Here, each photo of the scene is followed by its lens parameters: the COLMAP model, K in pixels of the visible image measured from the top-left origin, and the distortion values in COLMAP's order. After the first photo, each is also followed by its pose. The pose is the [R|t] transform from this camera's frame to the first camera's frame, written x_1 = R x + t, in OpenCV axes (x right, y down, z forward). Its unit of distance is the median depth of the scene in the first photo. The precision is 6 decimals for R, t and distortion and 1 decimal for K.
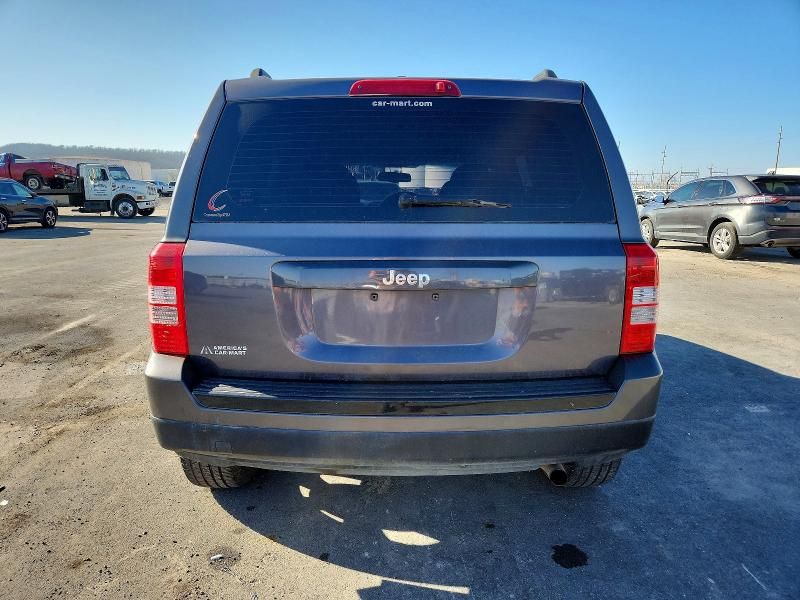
lens RADIAL K [[530.5, 0, 397.6], [0, 530.5, 299.0], [0, 0, 1]] dist [0.009421, 0.001612]
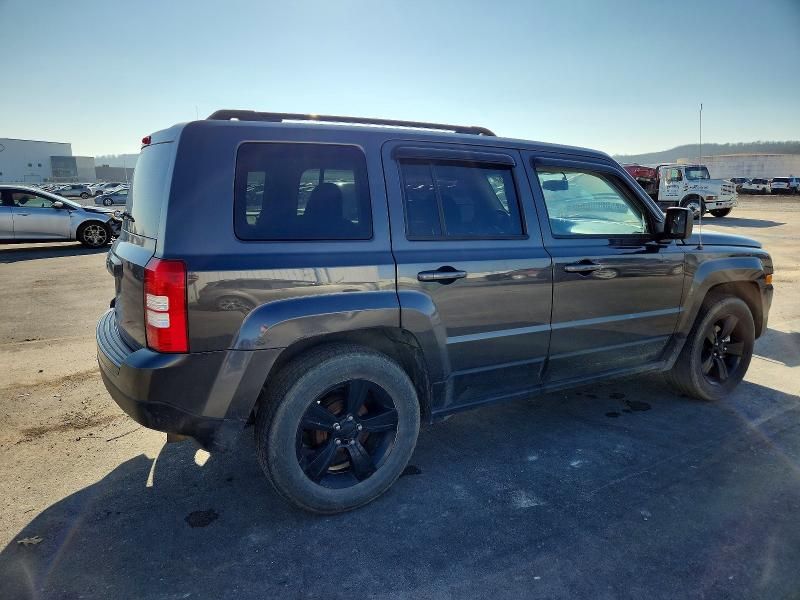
lens RADIAL K [[530.5, 0, 397.6], [0, 530.5, 299.0], [0, 0, 1]] dist [0.009421, 0.001612]
pose [[0.480740, 0.162307, -0.861711, 0.103849], [-0.160023, 0.982456, 0.095775, -0.012970], [0.862138, 0.091850, 0.498279, 0.051647]]
